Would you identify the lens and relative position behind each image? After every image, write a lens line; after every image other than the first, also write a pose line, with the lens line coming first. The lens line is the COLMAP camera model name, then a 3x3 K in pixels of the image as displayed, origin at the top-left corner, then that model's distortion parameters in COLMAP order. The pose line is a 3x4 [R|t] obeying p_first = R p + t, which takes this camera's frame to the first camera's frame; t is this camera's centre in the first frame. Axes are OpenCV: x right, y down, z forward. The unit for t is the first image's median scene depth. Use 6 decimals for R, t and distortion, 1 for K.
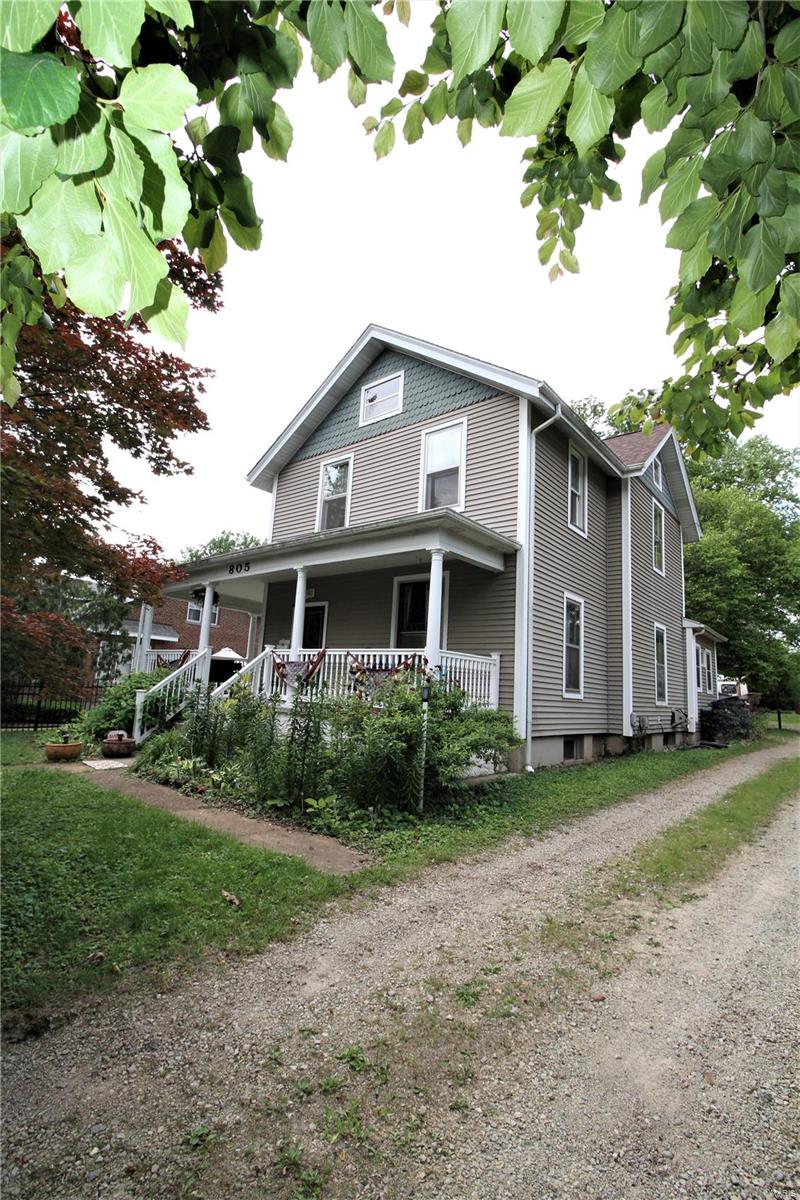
lens RADIAL K [[553.1, 0, 400.0], [0, 553.1, 600.0], [0, 0, 1]] dist [0.010226, -0.017768]
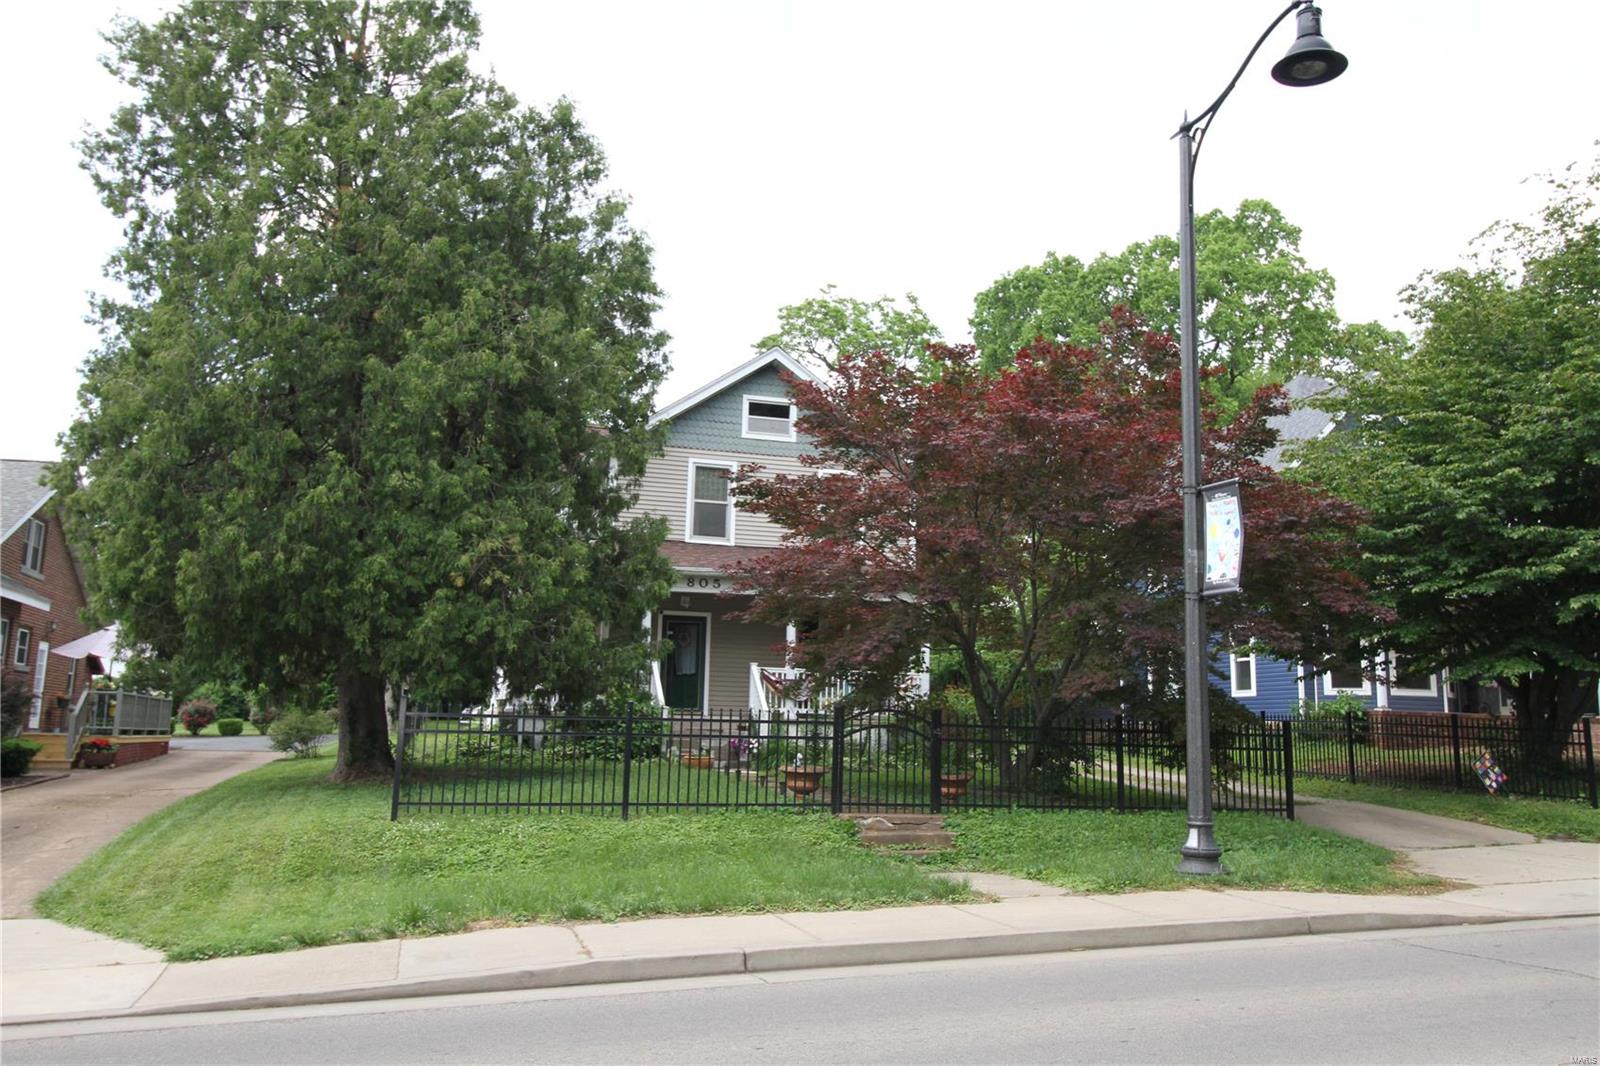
lens RADIAL K [[1241.3, 0, 800.0], [0, 1241.3, 533.0], [0, 0, 1]] dist [0.000561, 0.000172]
pose [[0.568654, 0.094537, 0.817126, -2.297426], [-0.123881, 0.991886, -0.028544, -0.117868], [-0.813195, -0.084995, 0.575752, -0.471759]]
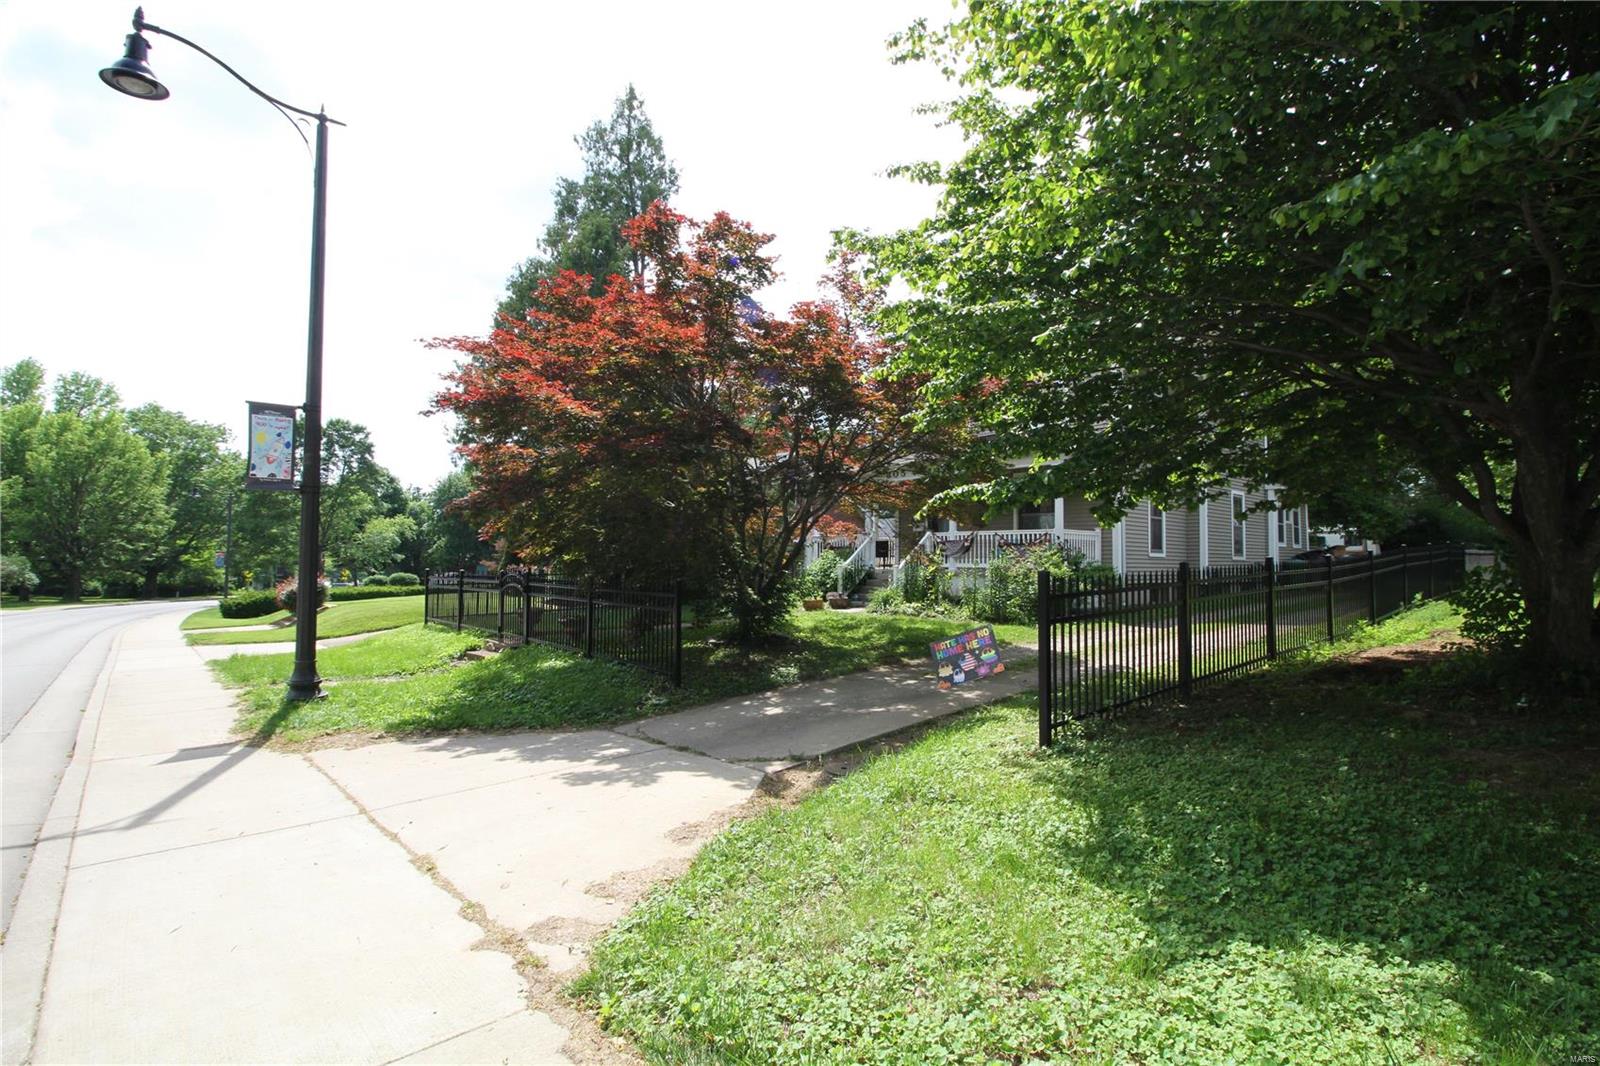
lens RADIAL K [[737.5, 0, 804.4], [0, 737.5, 531.8], [0, 0, 1]] dist [0.010226, -0.017768]
pose [[0.984238, -0.054391, -0.168279, -0.241971], [0.073282, 0.991428, 0.108168, -0.149270], [0.160953, -0.118794, 0.979787, -0.952680]]
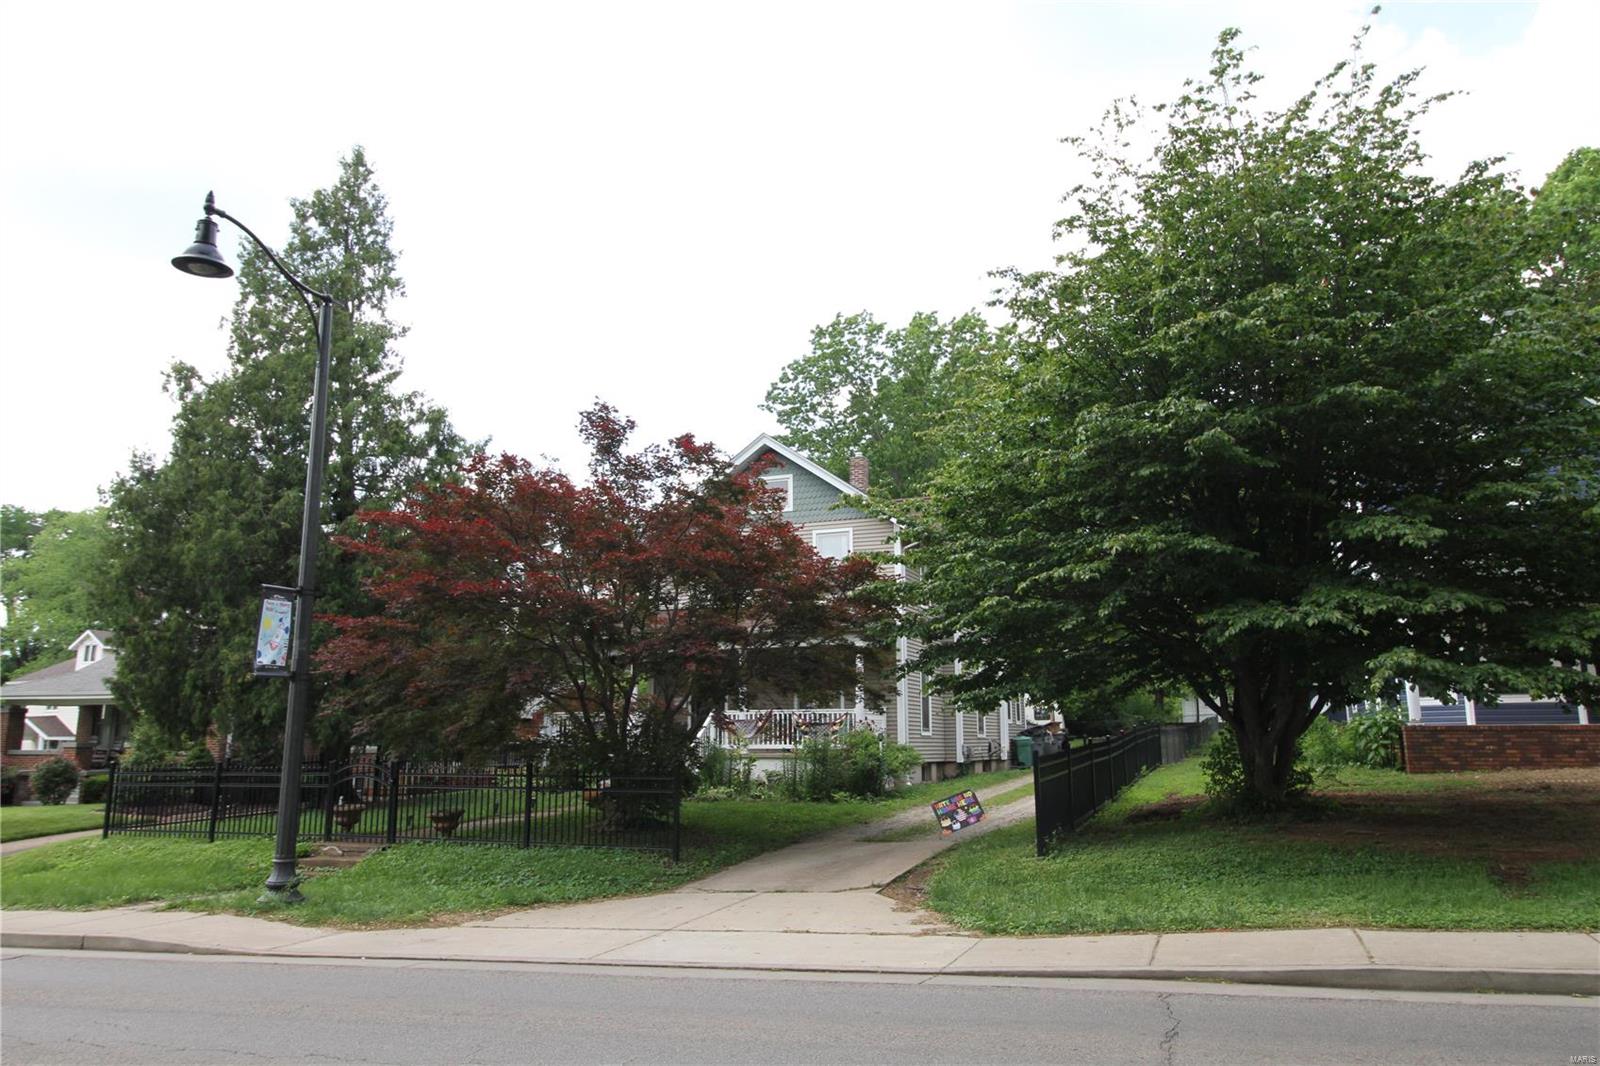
lens RADIAL K [[1170.7, 0, 800.0], [0, 1170.7, 533.0], [0, 0, 1]] dist [0.009690, 0.001907]
pose [[0.949661, -0.002757, 0.313267, -0.939528], [0.004541, 0.999977, -0.004967, -0.326262], [-0.313246, 0.006140, 0.949652, -1.741712]]
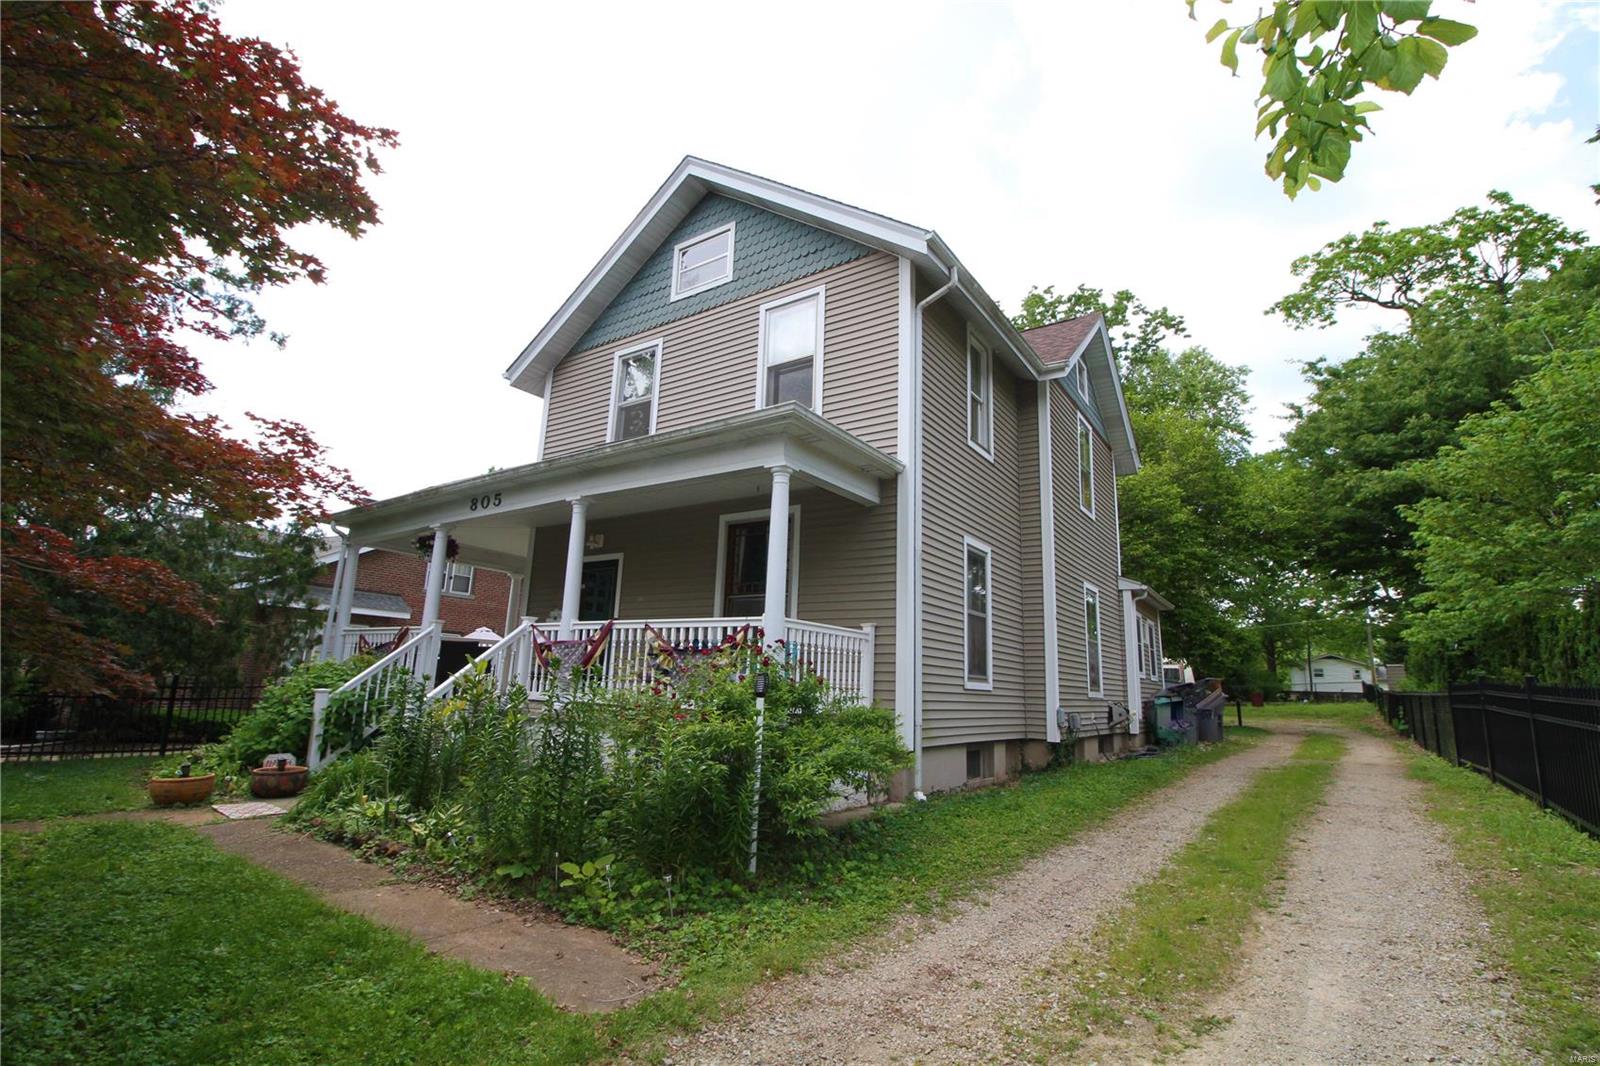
lens RADIAL K [[737.5, 0, 804.4], [0, 737.5, 531.8], [0, 0, 1]] dist [0.010226, -0.017768]
pose [[0.995955, -0.000073, 0.089855, 0.012675], [0.003911, 0.999087, -0.042545, 0.020139], [-0.089770, 0.042725, 0.995046, 0.096155]]
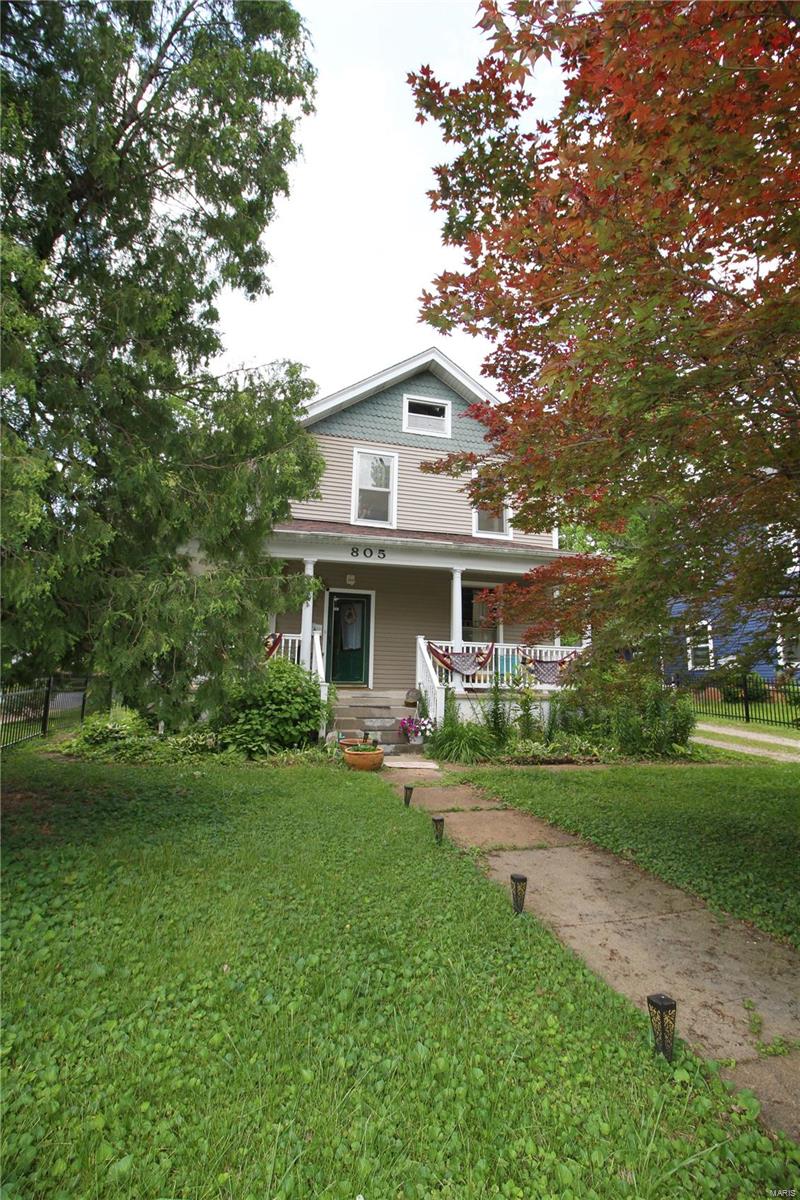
lens RADIAL K [[553.1, 0, 400.0], [0, 553.1, 600.0], [0, 0, 1]] dist [0.010226, -0.017768]
pose [[0.585051, 0.081619, 0.806879, -1.164522], [-0.120671, 0.992609, -0.012911, 0.033210], [-0.801969, -0.089813, 0.590576, 0.435955]]
